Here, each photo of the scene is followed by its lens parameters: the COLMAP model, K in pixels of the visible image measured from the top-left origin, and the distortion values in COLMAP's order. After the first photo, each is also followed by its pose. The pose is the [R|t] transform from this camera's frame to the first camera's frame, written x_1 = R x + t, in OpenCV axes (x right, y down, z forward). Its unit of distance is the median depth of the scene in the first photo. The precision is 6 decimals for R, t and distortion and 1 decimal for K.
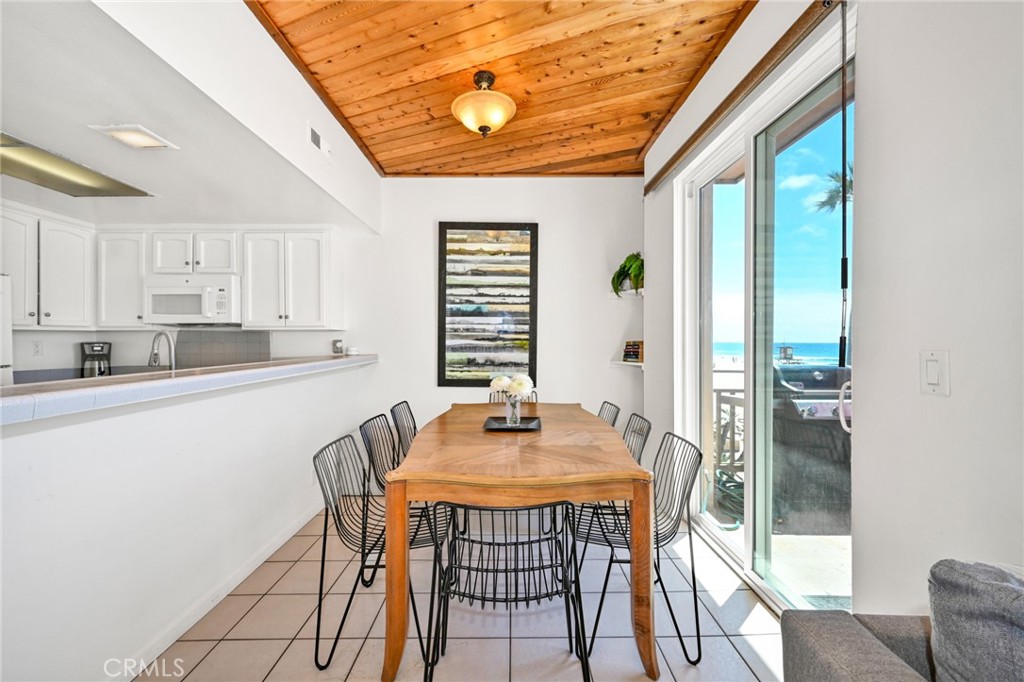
lens RADIAL K [[420.5, 0, 517.2], [0, 420.5, 356.9], [0, 0, 1]] dist [-0.003525, -0.000117]
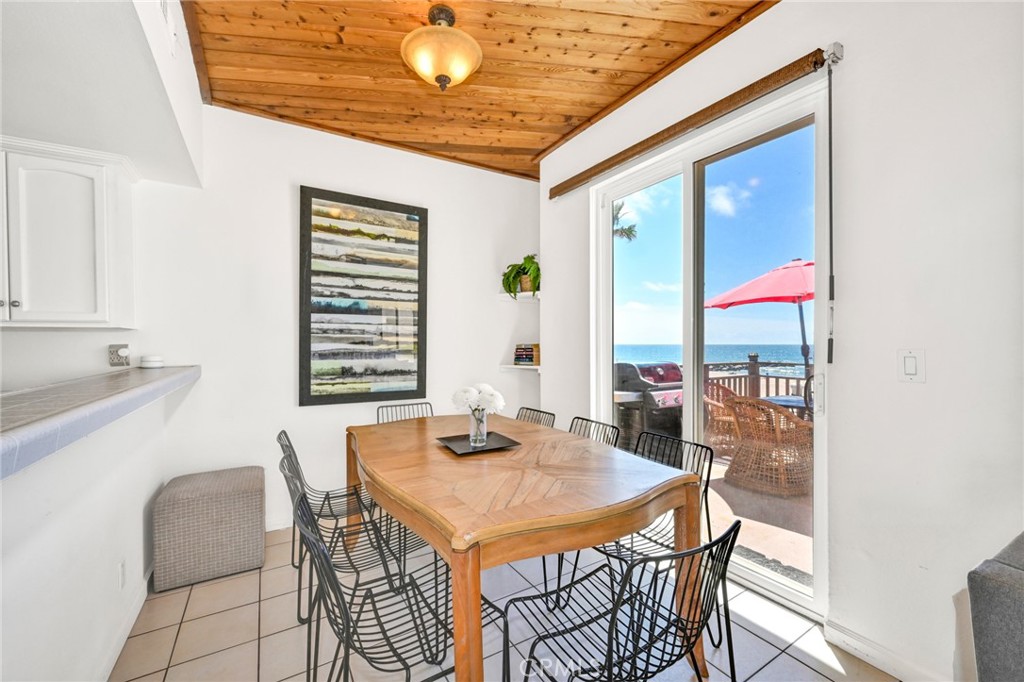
lens RADIAL K [[420.5, 0, 517.2], [0, 420.5, 356.9], [0, 0, 1]] dist [-0.003525, -0.000117]
pose [[0.849202, -0.021894, 0.527615, -0.256831], [0.025783, 0.999668, -0.000015, -0.007498], [-0.527439, 0.013616, 0.849484, 0.167483]]
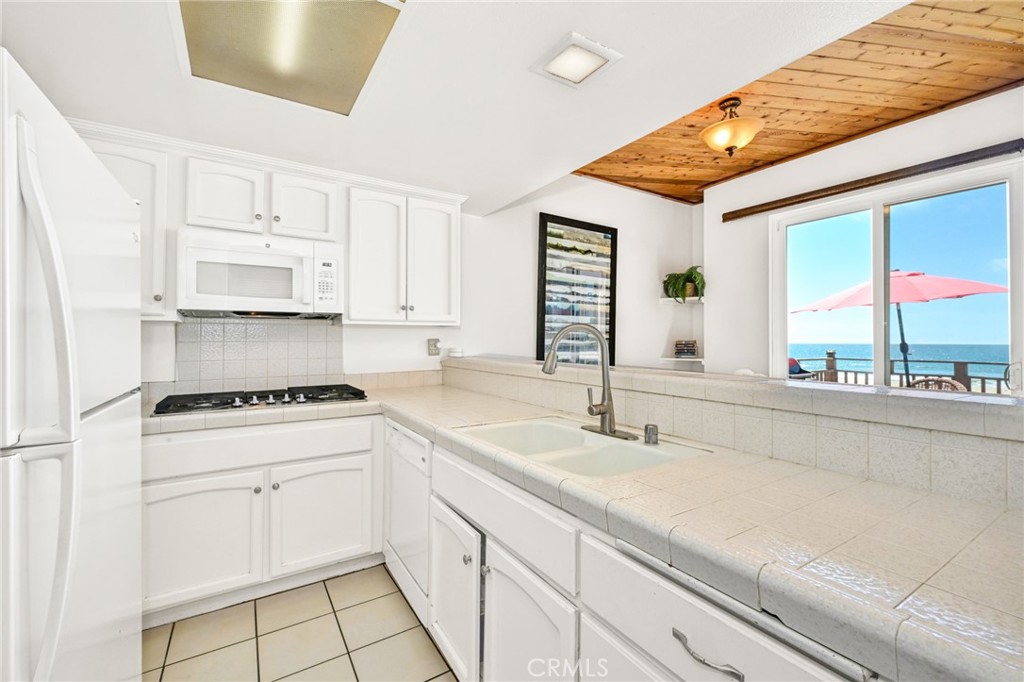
lens RADIAL K [[423.4, 0, 512.0], [0, 423.4, 341.0], [0, 0, 1]] dist [-0.005229, -0.000313]
pose [[0.848988, -0.000654, 0.528412, -0.732853], [0.018523, 0.999422, -0.028522, -0.011403], [-0.528087, 0.034003, 0.848509, 0.247137]]
